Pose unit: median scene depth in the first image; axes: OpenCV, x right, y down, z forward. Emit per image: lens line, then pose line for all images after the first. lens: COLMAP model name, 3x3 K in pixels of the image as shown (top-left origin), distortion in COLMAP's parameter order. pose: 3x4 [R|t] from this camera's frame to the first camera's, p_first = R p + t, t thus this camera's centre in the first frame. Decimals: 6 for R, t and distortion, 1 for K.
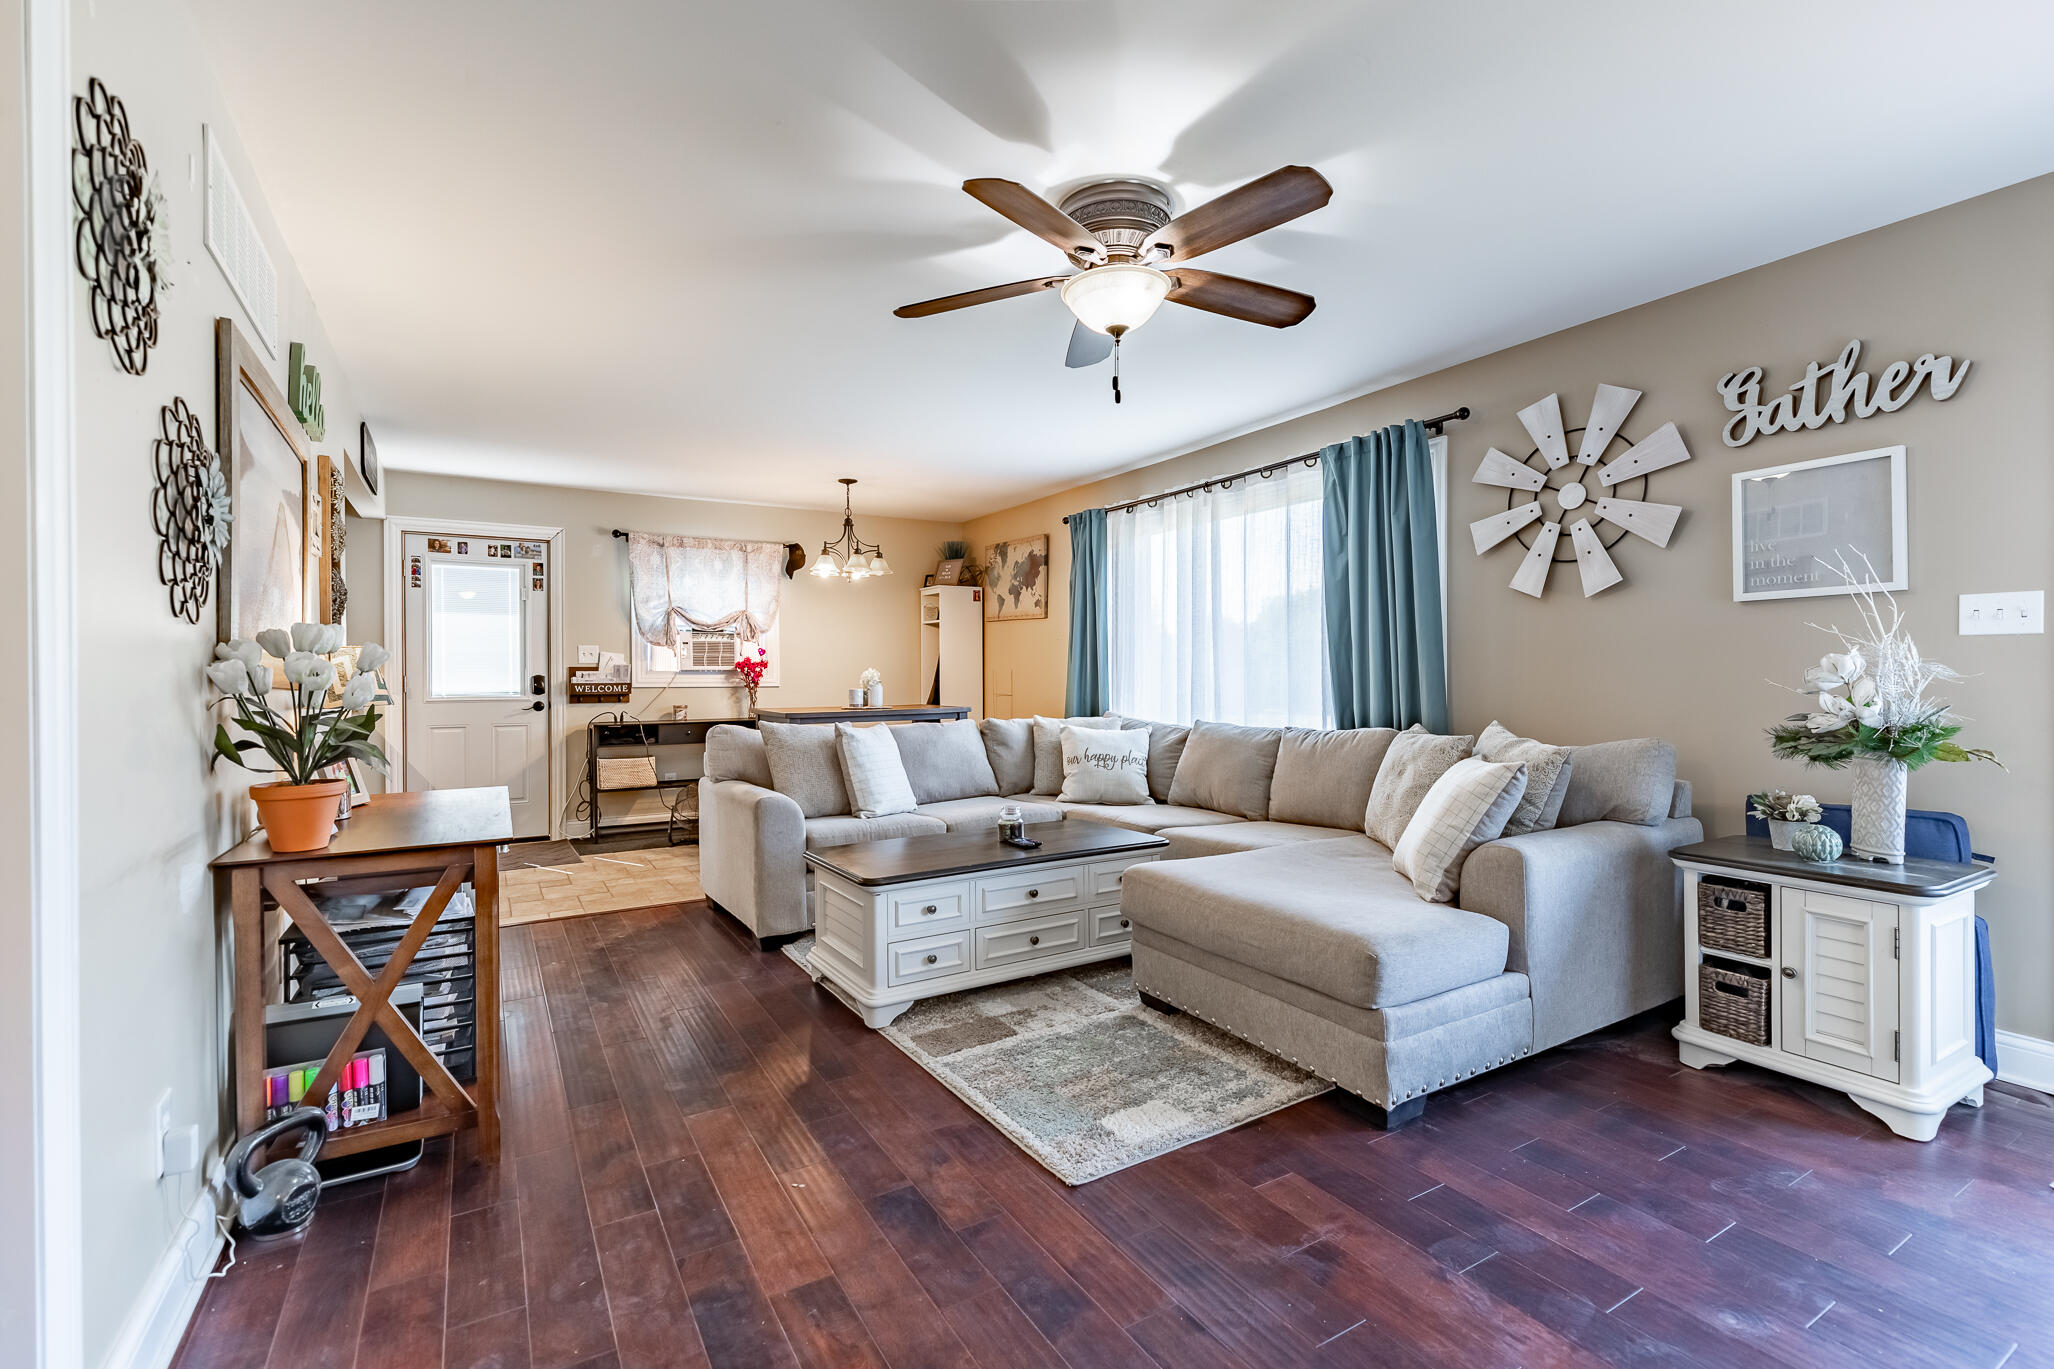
lens RADIAL K [[933.8, 0, 1022.4], [0, 933.8, 676.8], [0, 0, 1]] dist [0.004209, 0.000190]
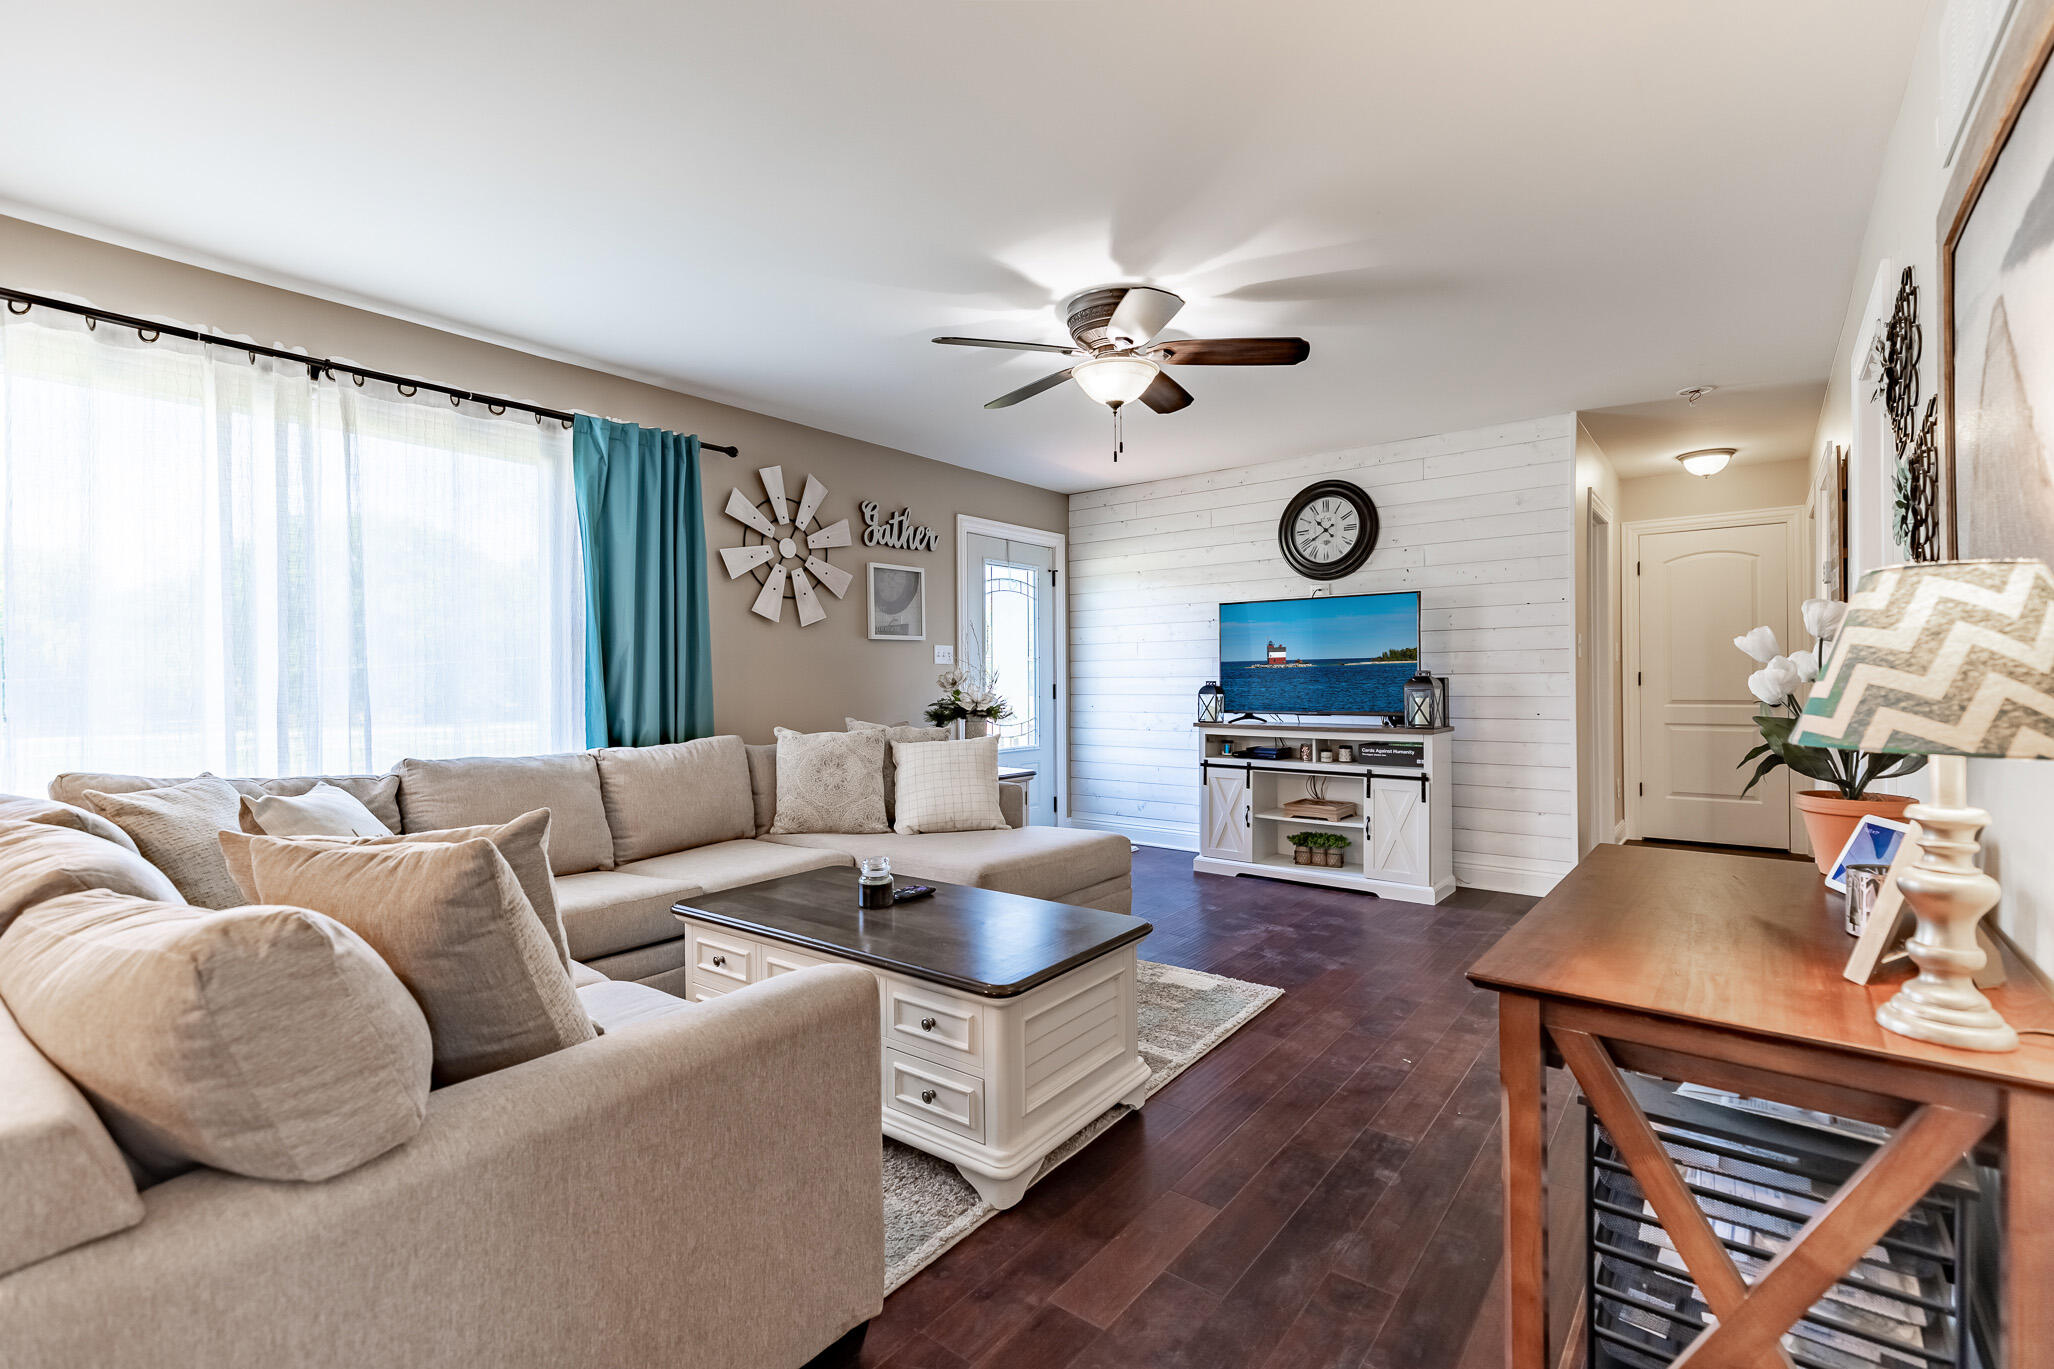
lens RADIAL K [[933.8, 0, 1018.5], [0, 933.8, 683.0], [0, 0, 1]] dist [0.004209, 0.000190]
pose [[-0.374178, 0.009014, 0.927313, -0.803340], [0.013456, 0.999900, -0.004291, 0.007345], [-0.927259, 0.010872, -0.374262, 1.272611]]
